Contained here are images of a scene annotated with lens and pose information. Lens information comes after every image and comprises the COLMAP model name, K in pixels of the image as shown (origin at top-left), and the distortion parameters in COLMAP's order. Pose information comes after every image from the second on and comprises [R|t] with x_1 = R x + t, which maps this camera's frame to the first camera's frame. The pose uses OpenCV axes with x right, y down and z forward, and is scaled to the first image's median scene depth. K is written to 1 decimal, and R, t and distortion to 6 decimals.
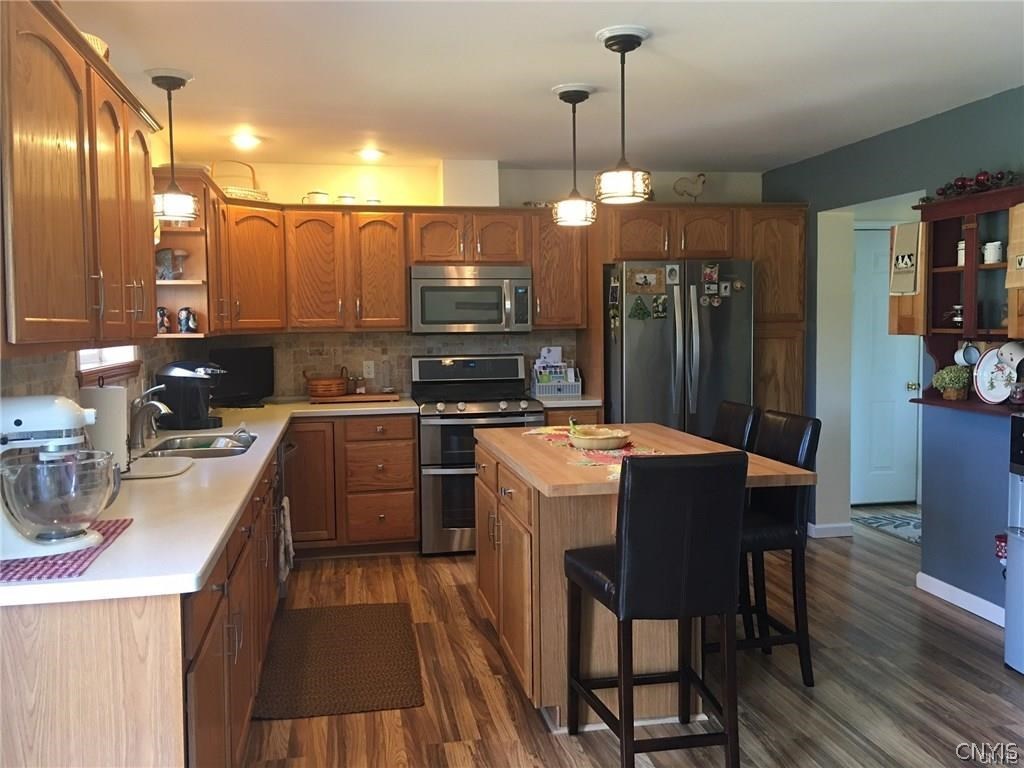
lens RADIAL K [[865.9, 0, 509.9], [0, 865.9, 381.0], [0, 0, 1]] dist [0.049934, -0.054022]
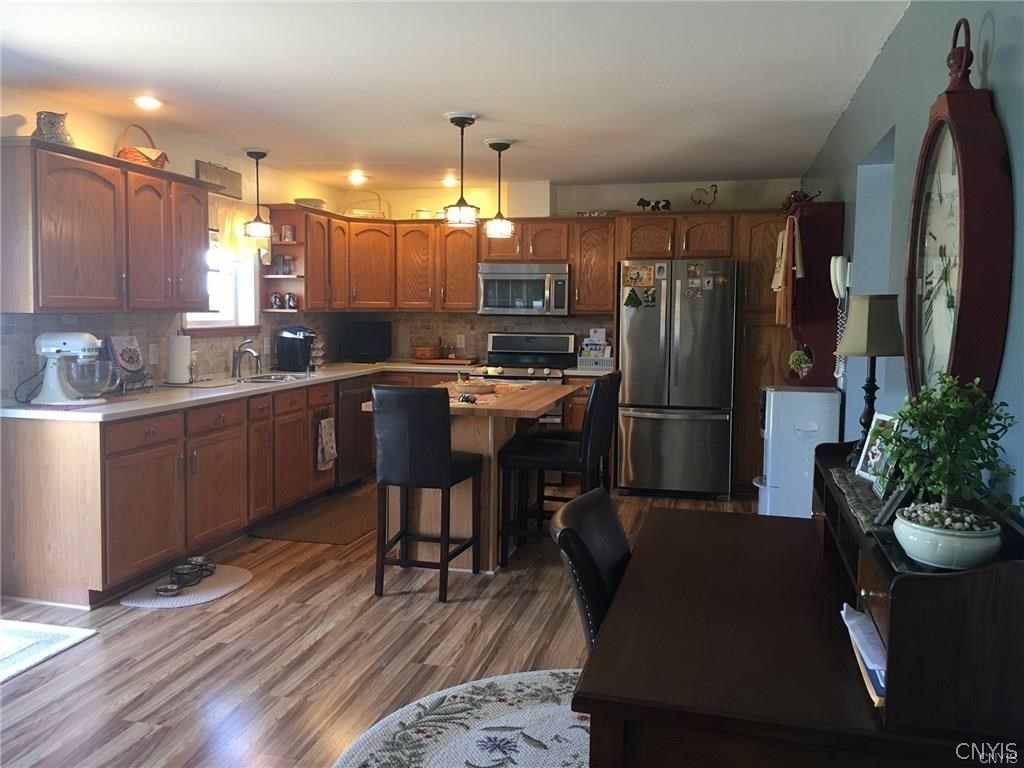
lens RADIAL K [[865.9, 0, 513.6], [0, 865.9, 381.4], [0, 0, 1]] dist [0.049934, -0.054022]
pose [[0.910295, 0.055832, -0.410177, 0.490450], [-0.049440, 0.998434, 0.026182, 0.010491], [0.410996, -0.003554, 0.911630, -0.193981]]
